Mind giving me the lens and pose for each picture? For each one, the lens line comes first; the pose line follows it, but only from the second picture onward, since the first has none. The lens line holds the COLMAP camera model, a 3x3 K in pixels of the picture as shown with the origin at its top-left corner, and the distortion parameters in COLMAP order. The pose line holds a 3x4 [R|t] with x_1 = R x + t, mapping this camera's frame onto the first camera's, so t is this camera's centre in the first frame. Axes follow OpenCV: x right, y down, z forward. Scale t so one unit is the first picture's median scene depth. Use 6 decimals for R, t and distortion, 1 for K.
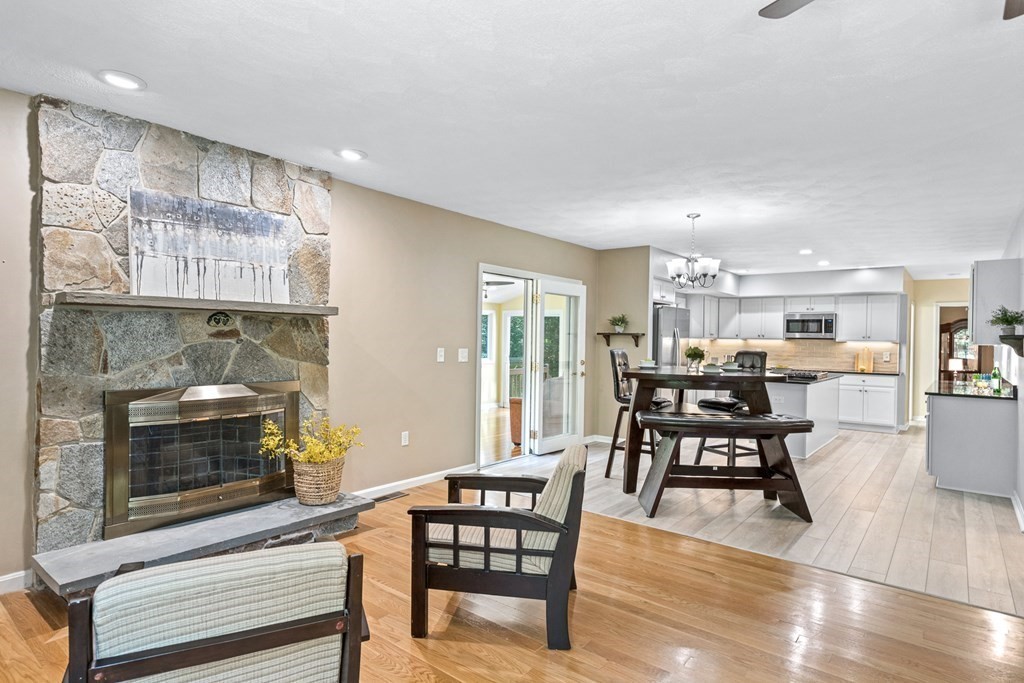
lens RADIAL K [[558.4, 0, 513.7], [0, 558.4, 339.9], [0, 0, 1]] dist [0.008035, 0.000883]
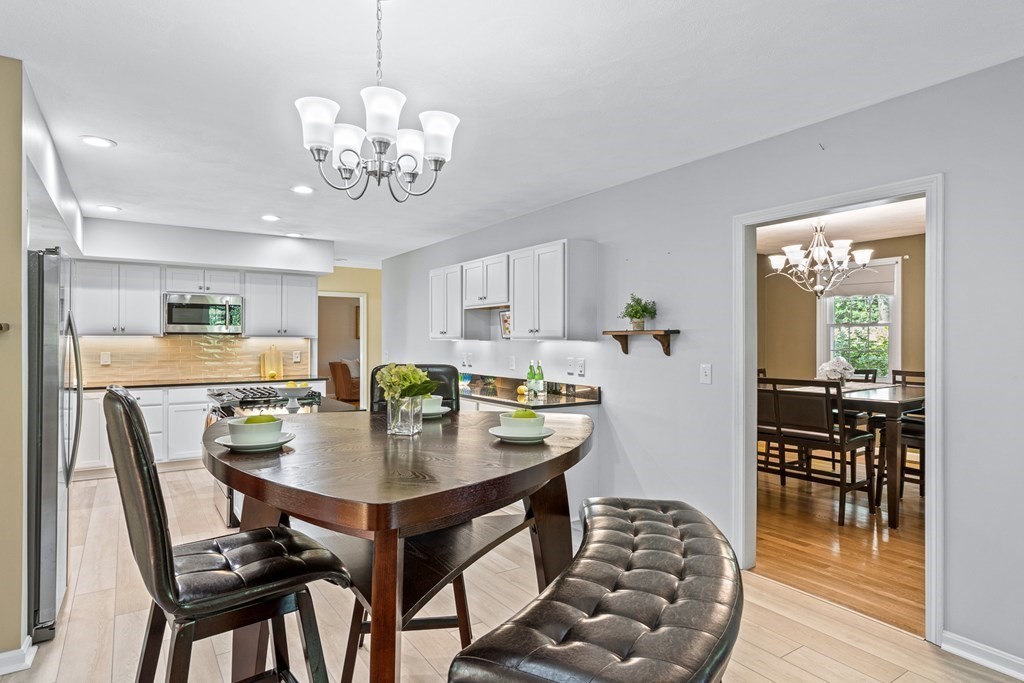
lens RADIAL K [[549.8, 0, 510.8], [0, 549.8, 349.1], [0, 0, 1]] dist [0.000532, 0.000099]
pose [[0.282235, -0.035718, 0.958680, 0.016037], [0.005075, 0.999348, 0.035739, -0.005920], [-0.959332, -0.005222, 0.282233, 0.485897]]
